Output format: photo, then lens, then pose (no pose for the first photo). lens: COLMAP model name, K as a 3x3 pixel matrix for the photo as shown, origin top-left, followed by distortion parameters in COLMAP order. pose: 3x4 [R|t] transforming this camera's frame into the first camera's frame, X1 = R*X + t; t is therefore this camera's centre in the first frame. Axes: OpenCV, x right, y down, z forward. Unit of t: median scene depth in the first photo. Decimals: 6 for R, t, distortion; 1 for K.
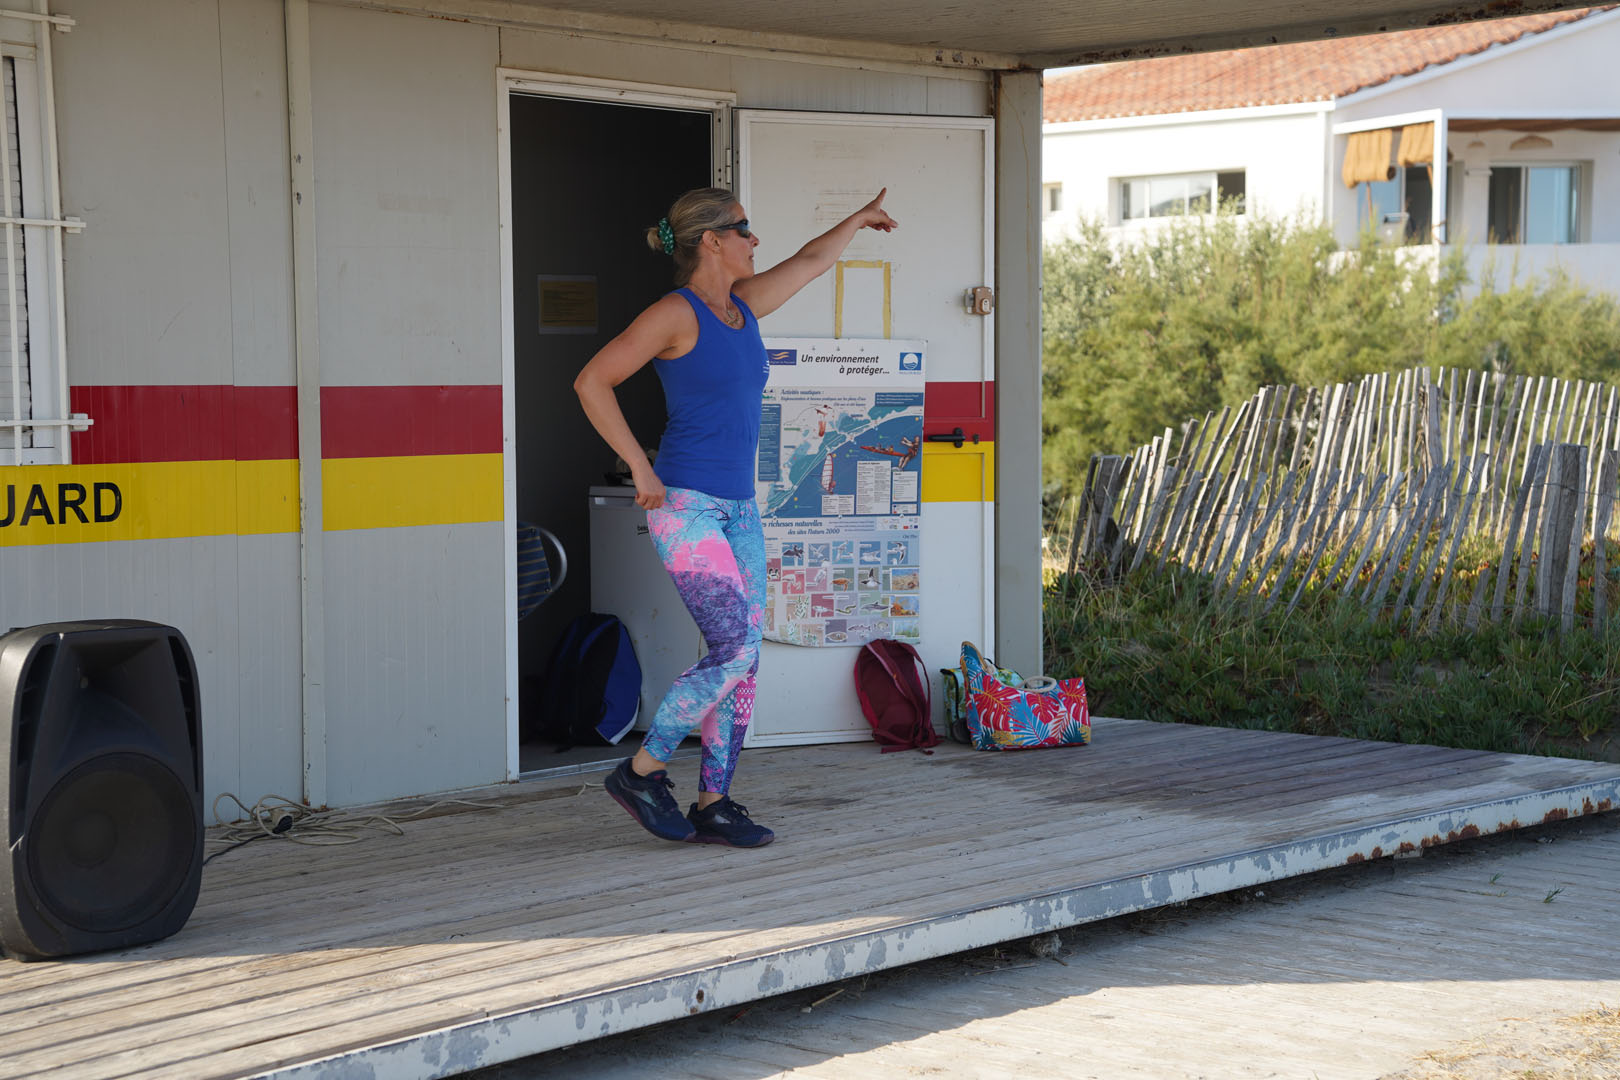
lens RADIAL K [[3154.1, 0, 810.0], [0, 3154.1, 540.0], [0, 0, 1]] dist [0.443498, 0.469806]
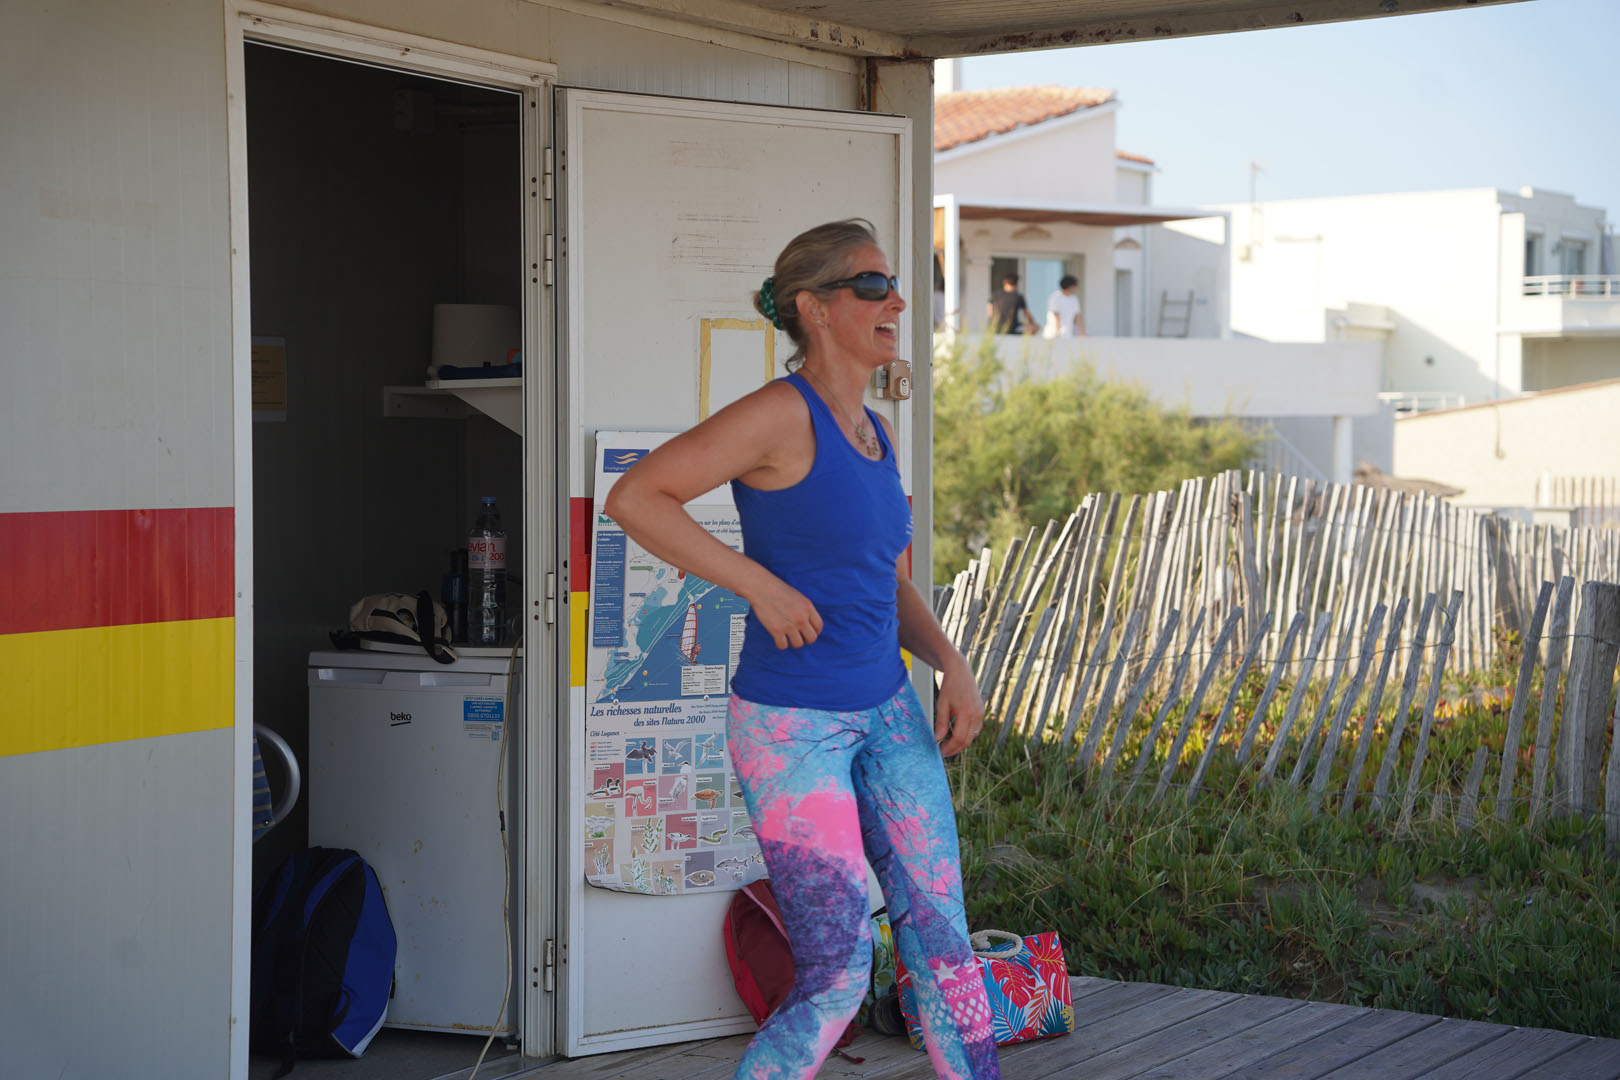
lens RADIAL K [[3154.1, 0, 810.0], [0, 3154.1, 540.0], [0, 0, 1]] dist [0.443498, 0.469806]
pose [[0.983637, 0.000599, 0.180162, -0.089733], [0.004096, 0.999662, -0.025687, -0.023524], [-0.180116, 0.026004, 0.983302, 0.332474]]
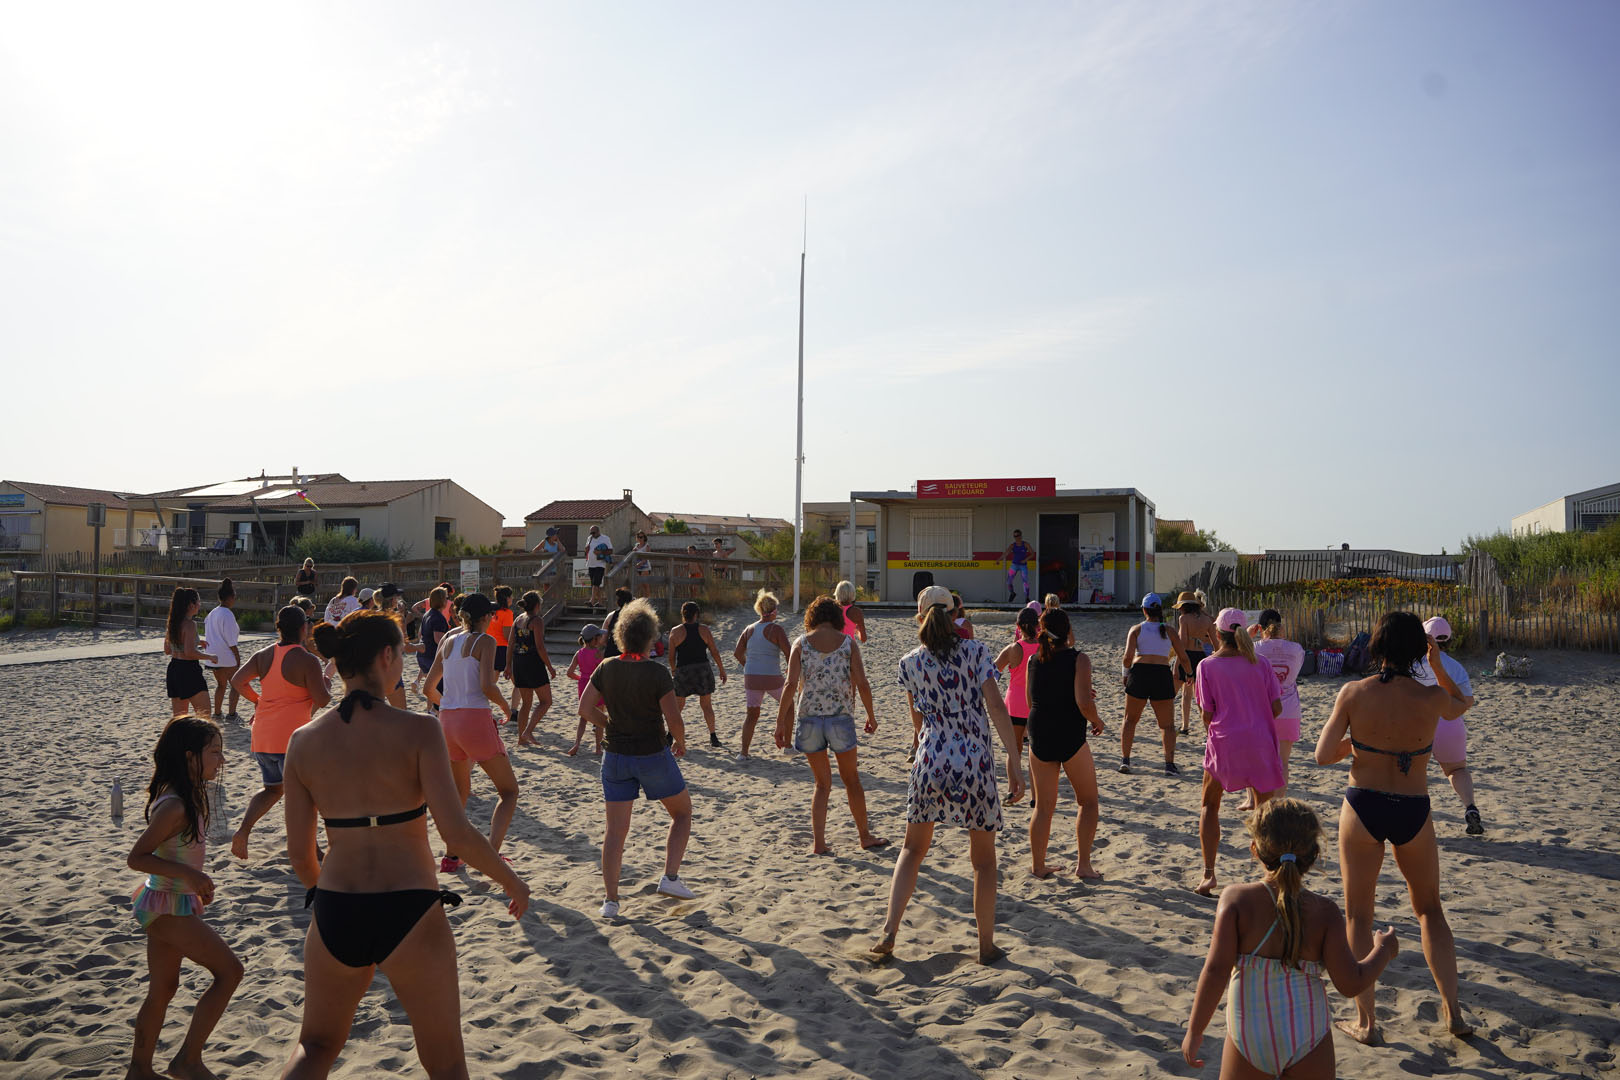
lens RADIAL K [[1341.2, 0, 810.0], [0, 1341.2, 540.0], [0, 0, 1]] dist [-0.203605, 0.188120]
pose [[0.349735, -0.025880, -0.936491, 2.494839], [-0.062527, 0.996745, -0.050896, 0.110851], [0.934760, 0.076356, 0.346979, -0.578506]]
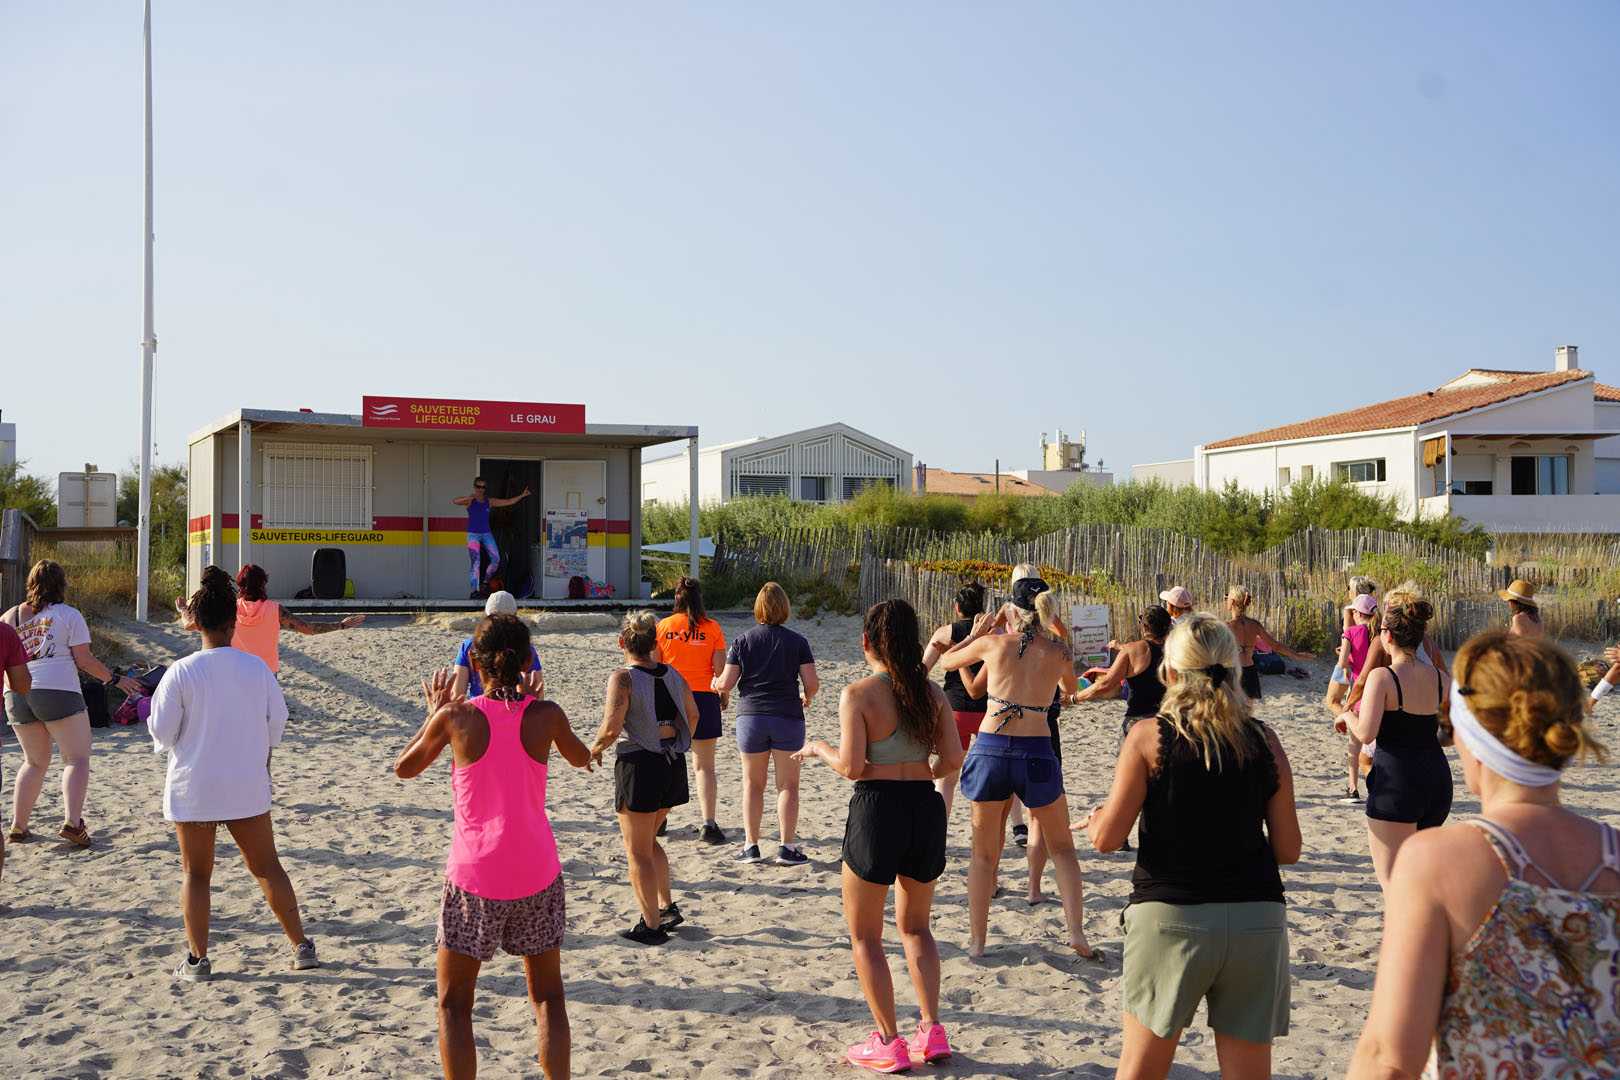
lens RADIAL K [[2038.0, 0, 810.0], [0, 2038.0, 540.0], [0, 0, 1]] dist [-0.008111, 0.550384]
pose [[0.912690, -0.004470, -0.408628, 1.508292], [-0.027125, 0.997072, -0.071493, 0.178232], [0.407752, 0.076335, 0.909896, -1.497792]]
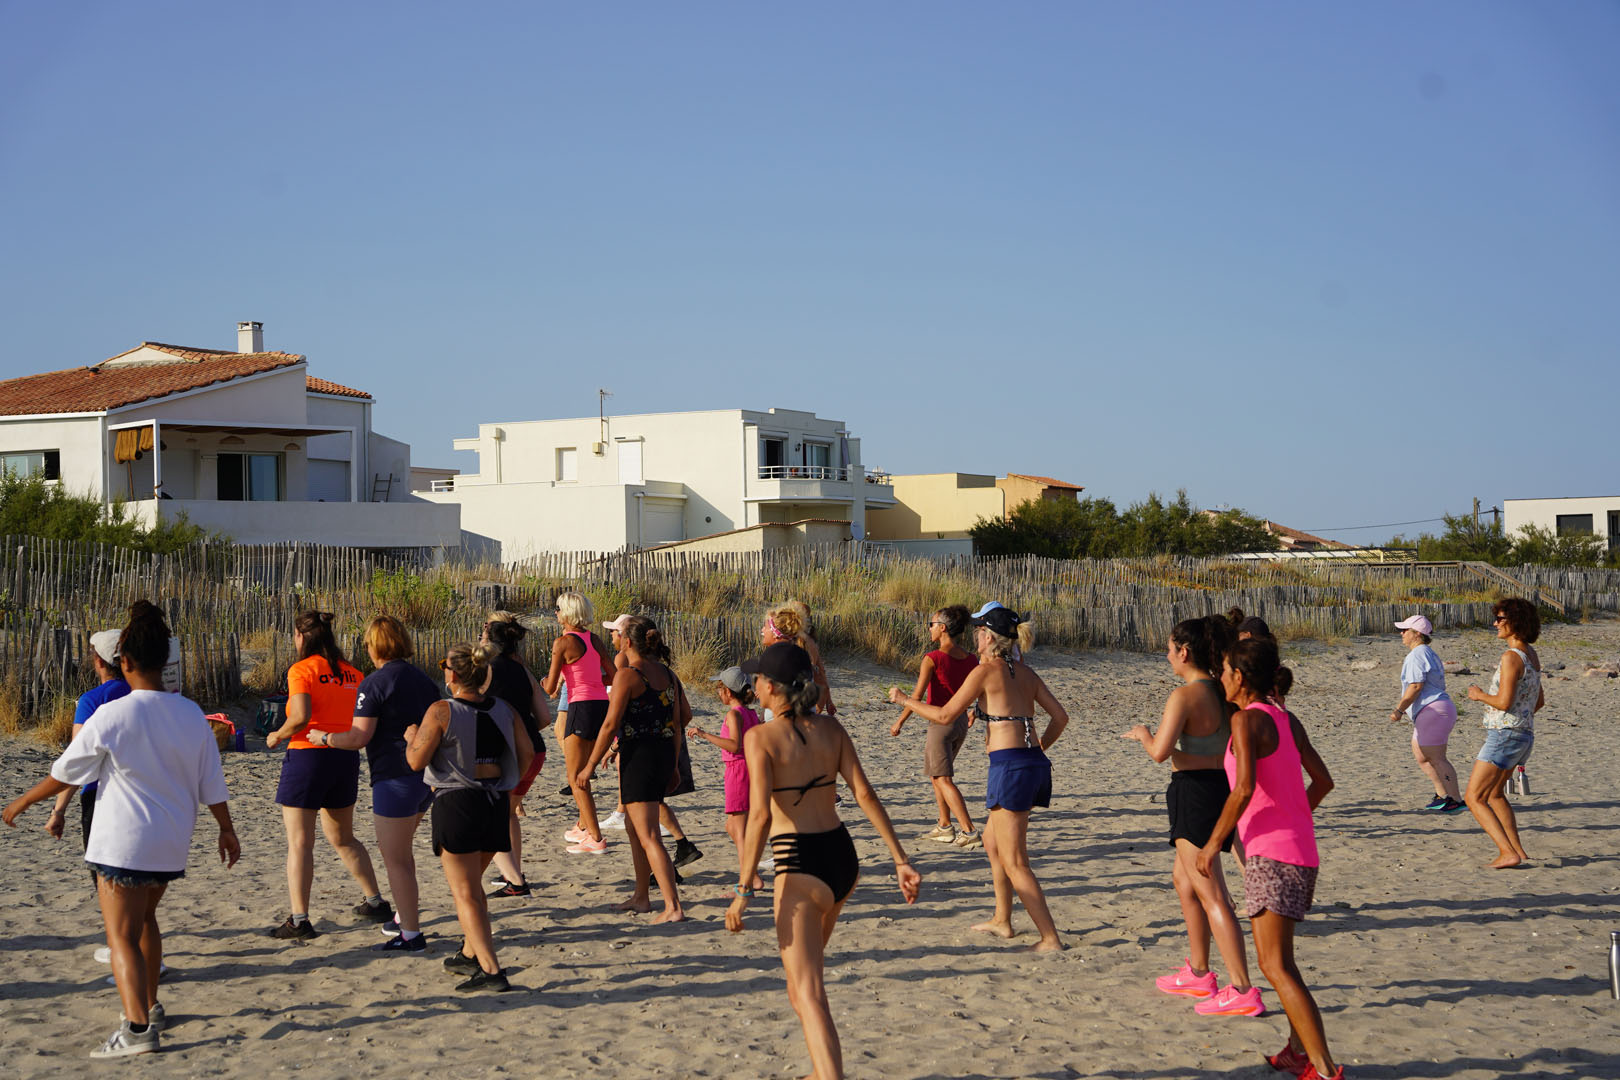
lens RADIAL K [[2661.8, 0, 810.0], [0, 2661.8, 540.0], [0, 0, 1]] dist [0.404457, 0.030952]
pose [[0.973864, -0.000219, 0.227130, 0.859384], [0.018567, 0.996730, -0.078648, 0.197672], [-0.226370, 0.080810, 0.970684, -1.858353]]
